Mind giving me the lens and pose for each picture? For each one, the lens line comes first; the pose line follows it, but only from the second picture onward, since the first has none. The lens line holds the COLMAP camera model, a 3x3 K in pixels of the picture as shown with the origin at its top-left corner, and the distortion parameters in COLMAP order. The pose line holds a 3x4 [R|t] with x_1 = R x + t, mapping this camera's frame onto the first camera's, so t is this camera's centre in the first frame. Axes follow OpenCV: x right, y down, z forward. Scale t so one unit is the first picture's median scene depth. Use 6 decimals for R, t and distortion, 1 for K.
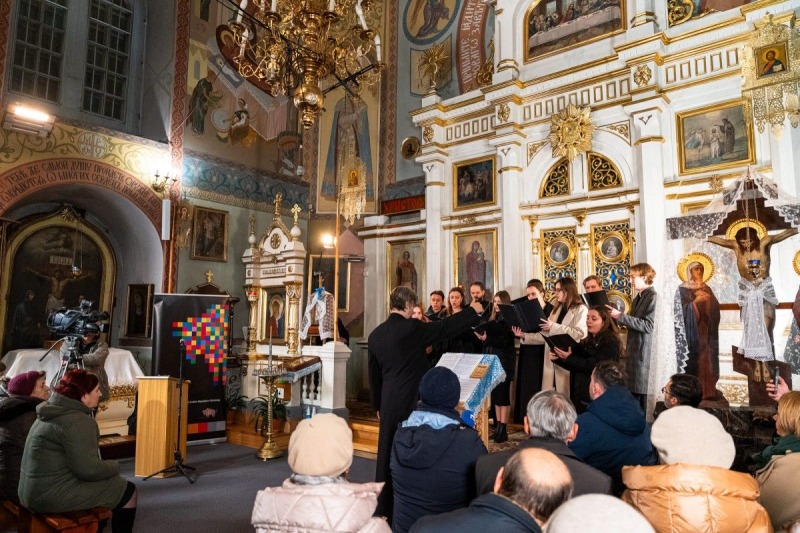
lens RADIAL K [[552.5, 0, 393.2], [0, 552.5, 263.6], [0, 0, 1]] dist [0.003474, 0.003526]
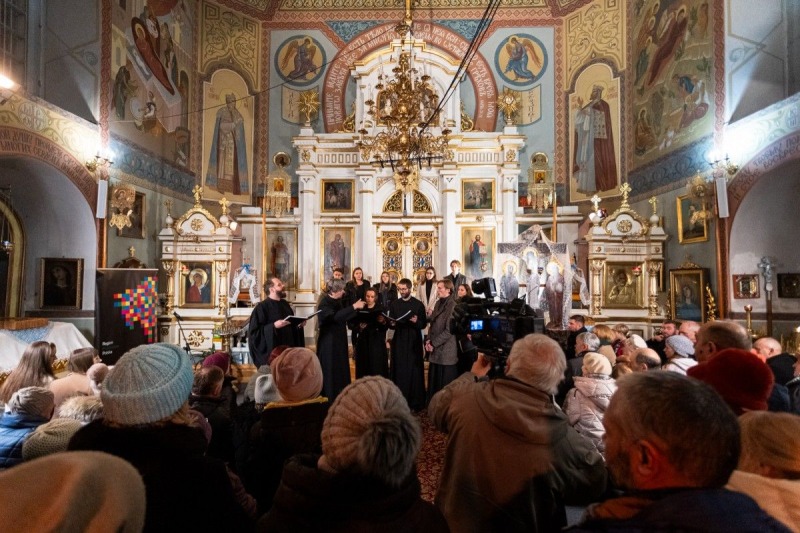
lens RADIAL K [[402.1, 0, 395.0], [0, 402.1, 265.4], [0, 0, 1]] dist [0.019311, 0.002248]
pose [[0.781039, 0.012002, 0.624366, -0.454724], [-0.068668, 0.995403, 0.066765, -0.042728], [-0.620695, -0.095020, 0.778273, 0.024830]]
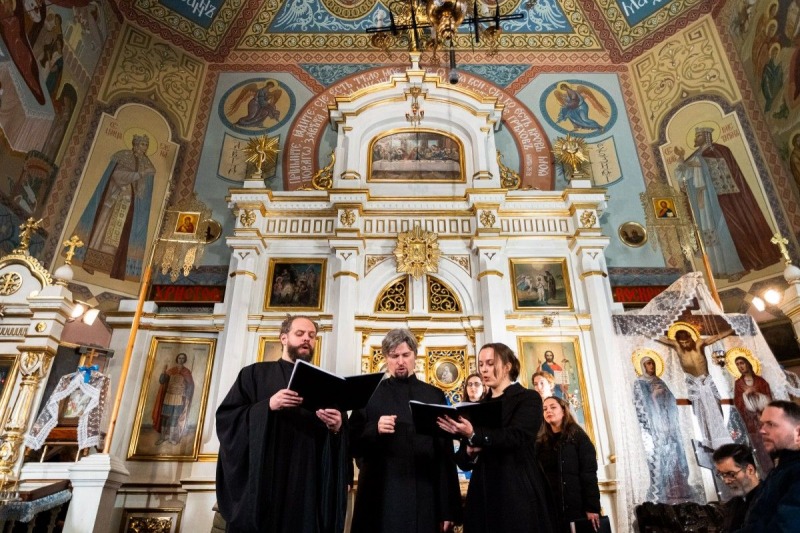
lens RADIAL K [[542.8, 0, 396.0], [0, 542.8, 261.4], [0, 0, 1]] dist [0.003363, 0.006470]
pose [[0.761631, 0.292065, 0.578460, -0.256761], [-0.071352, 0.925040, -0.373107, 0.138964], [-0.644070, 0.242896, 0.725379, 0.295621]]
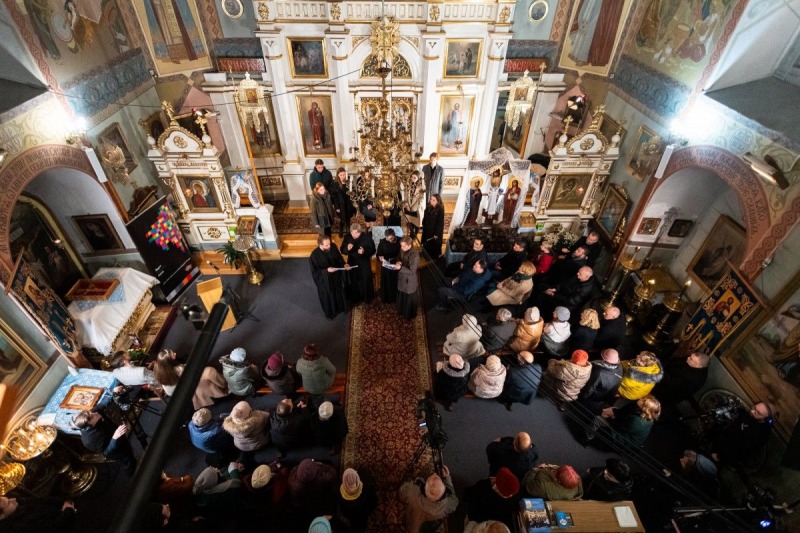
lens RADIAL K [[402.1, 0, 394.5], [0, 402.1, 273.4], [0, 0, 1]] dist [0.019311, 0.002248]
pose [[0.744642, -0.447948, 0.494824, -0.464079], [-0.076574, 0.679123, 0.730020, -0.575724], [-0.663057, -0.581494, 0.471402, 0.084122]]
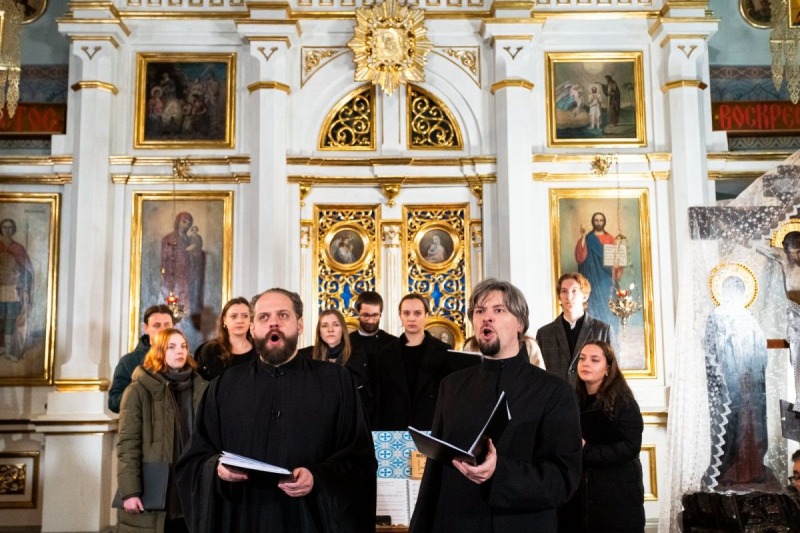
lens RADIAL K [[909.1, 0, 398.8], [0, 909.1, 255.0], [0, 0, 1]] dist [0.034379, 0.000000]
pose [[0.749822, 0.079206, 0.656881, -0.272349], [-0.063335, 0.996842, -0.047902, 0.028716], [-0.658601, -0.005685, 0.752471, 0.248241]]
